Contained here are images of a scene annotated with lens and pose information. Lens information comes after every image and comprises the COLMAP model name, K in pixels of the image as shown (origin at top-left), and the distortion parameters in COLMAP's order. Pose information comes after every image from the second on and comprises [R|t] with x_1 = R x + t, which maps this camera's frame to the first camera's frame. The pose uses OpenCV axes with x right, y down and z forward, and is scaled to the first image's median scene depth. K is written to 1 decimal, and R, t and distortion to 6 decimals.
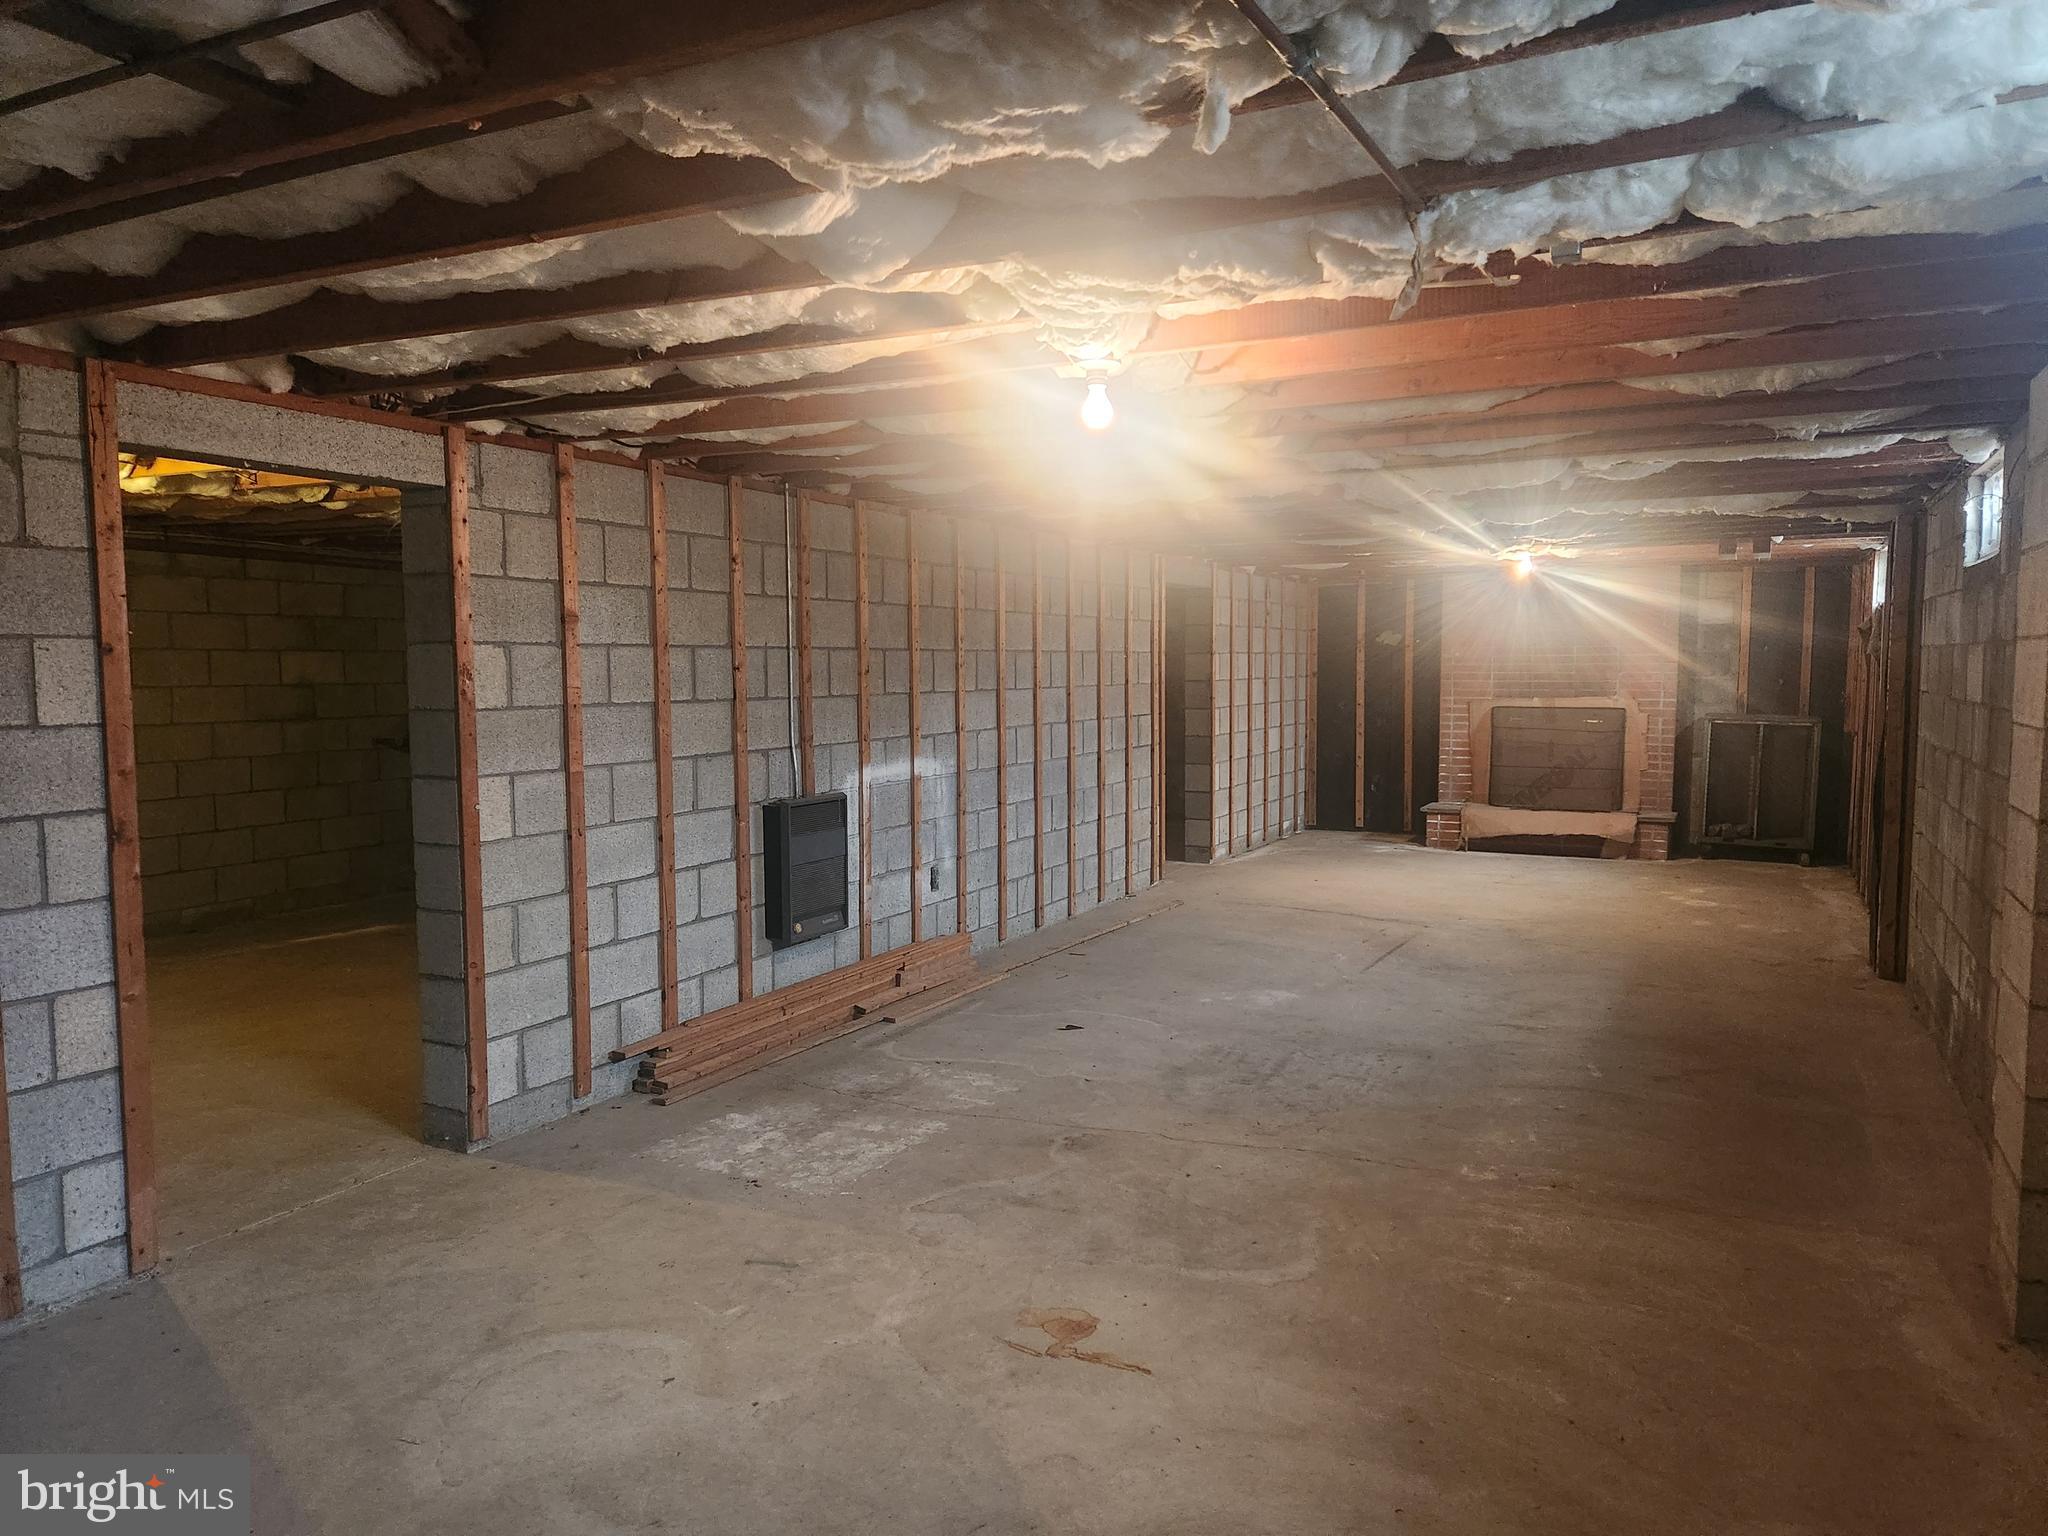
lens RADIAL K [[1362.0, 0, 1016.5], [0, 1362.0, 775.3], [0, 0, 1]] dist [0.026278, -0.008458]
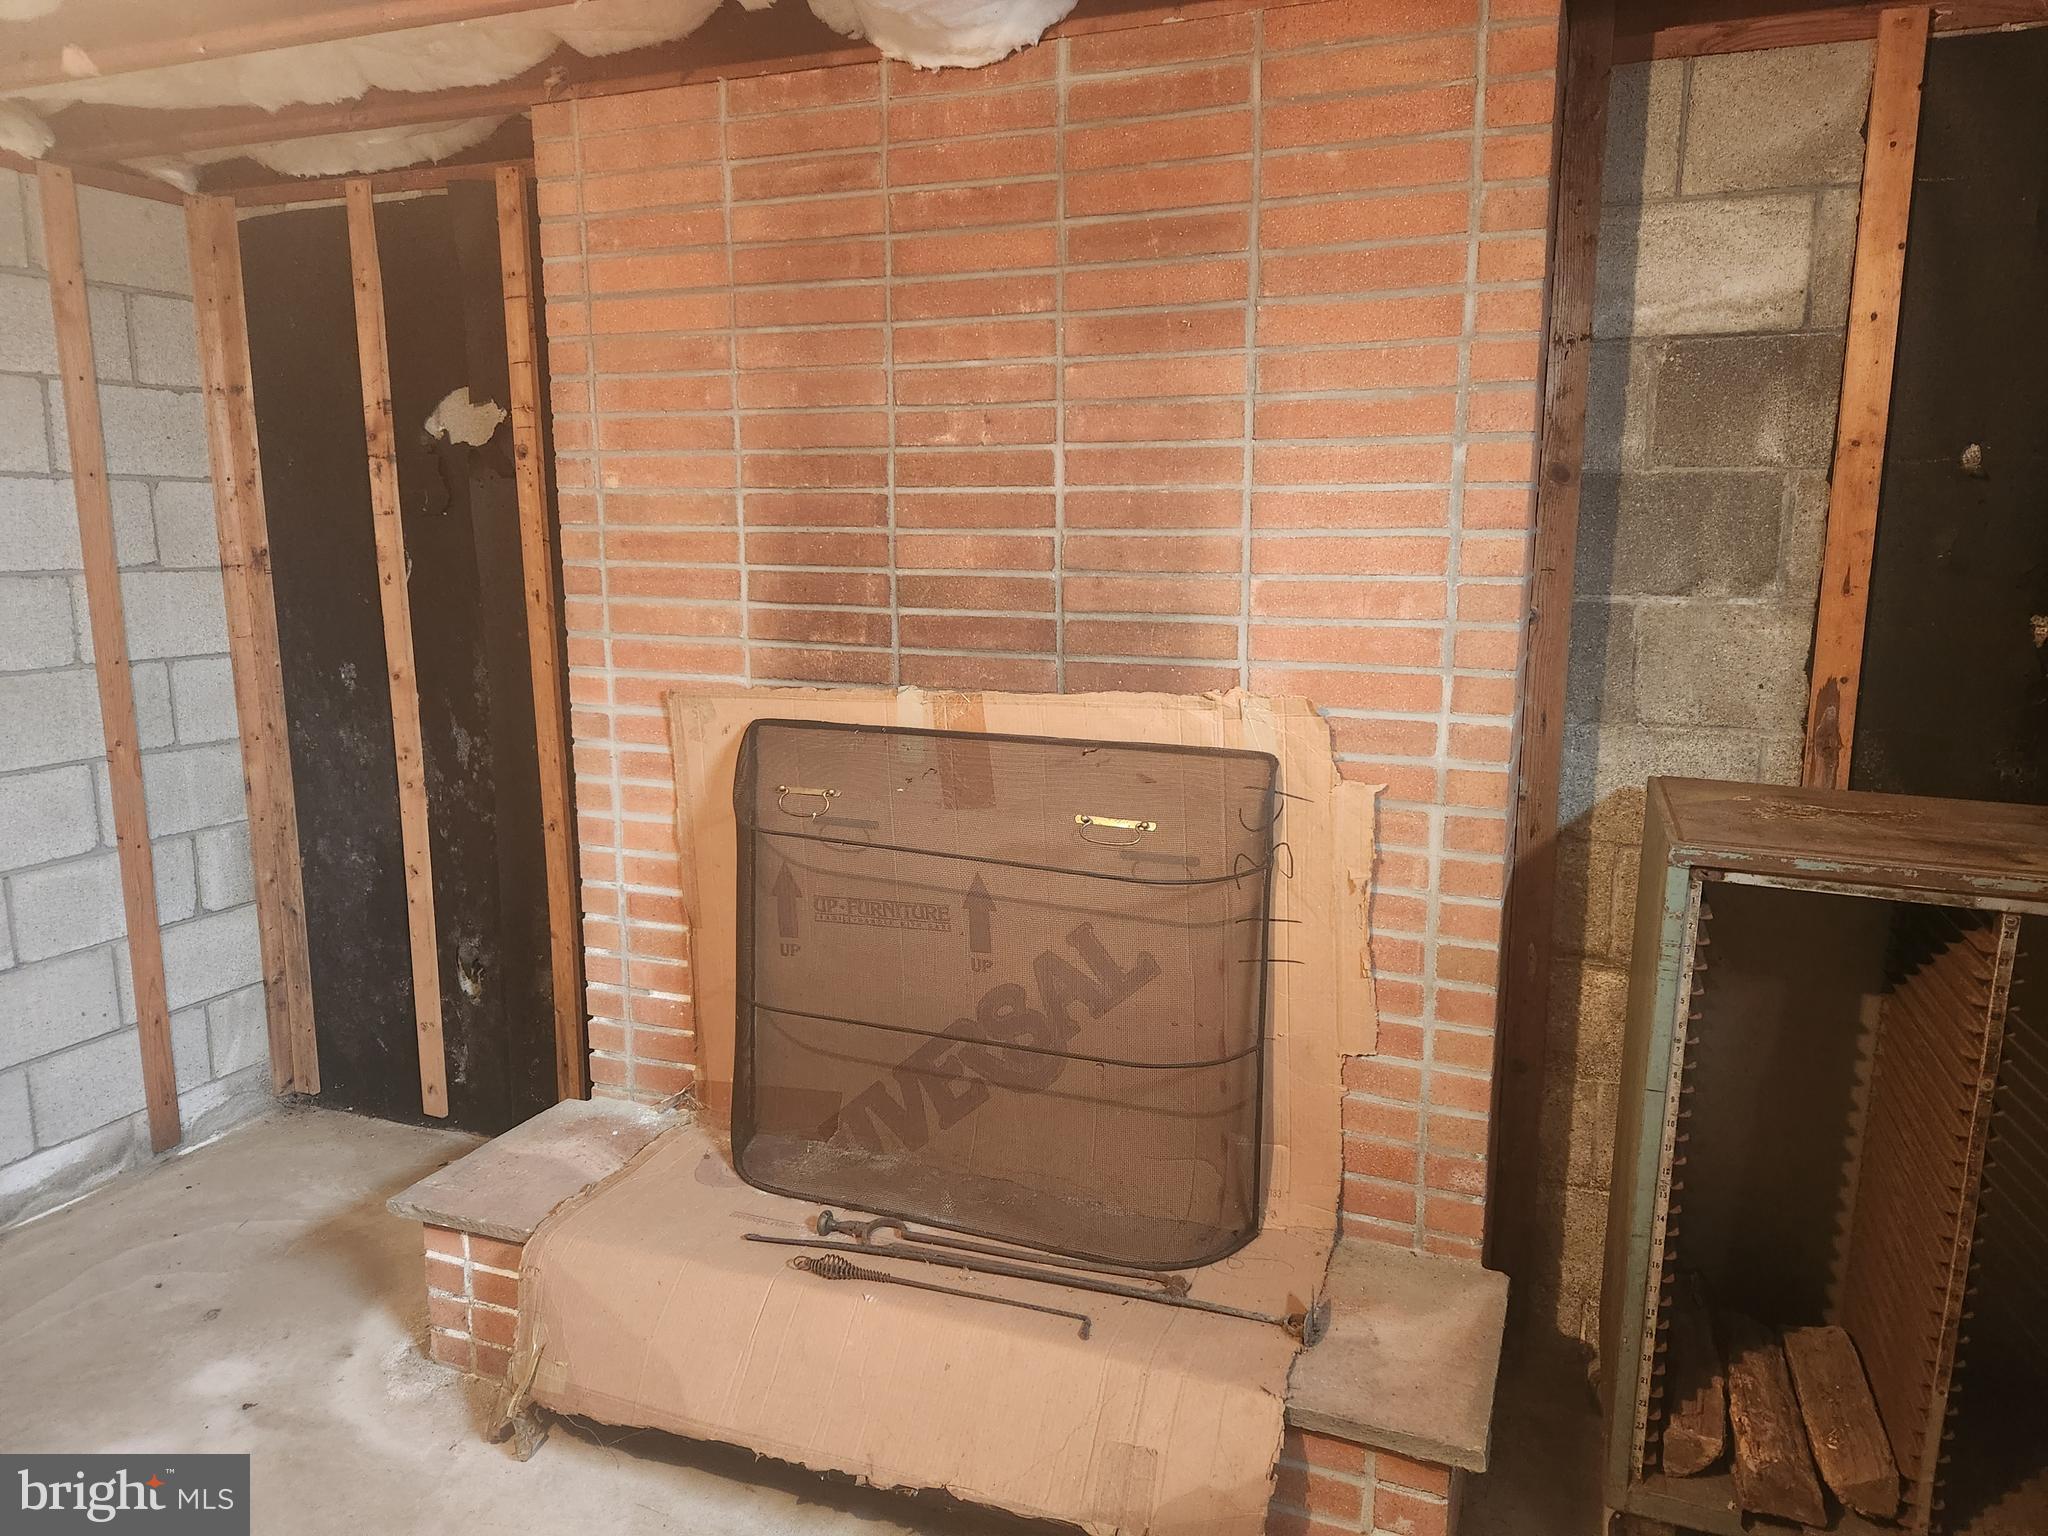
lens RADIAL K [[1362.0, 0, 1033.2], [0, 1362.0, 764.7], [0, 0, 1]] dist [0.026278, -0.008458]
pose [[0.994779, -0.013763, 0.101124, 0.387255], [0.004624, 0.995926, 0.090059, -0.065734], [-0.101951, -0.089121, 0.990789, 0.800213]]
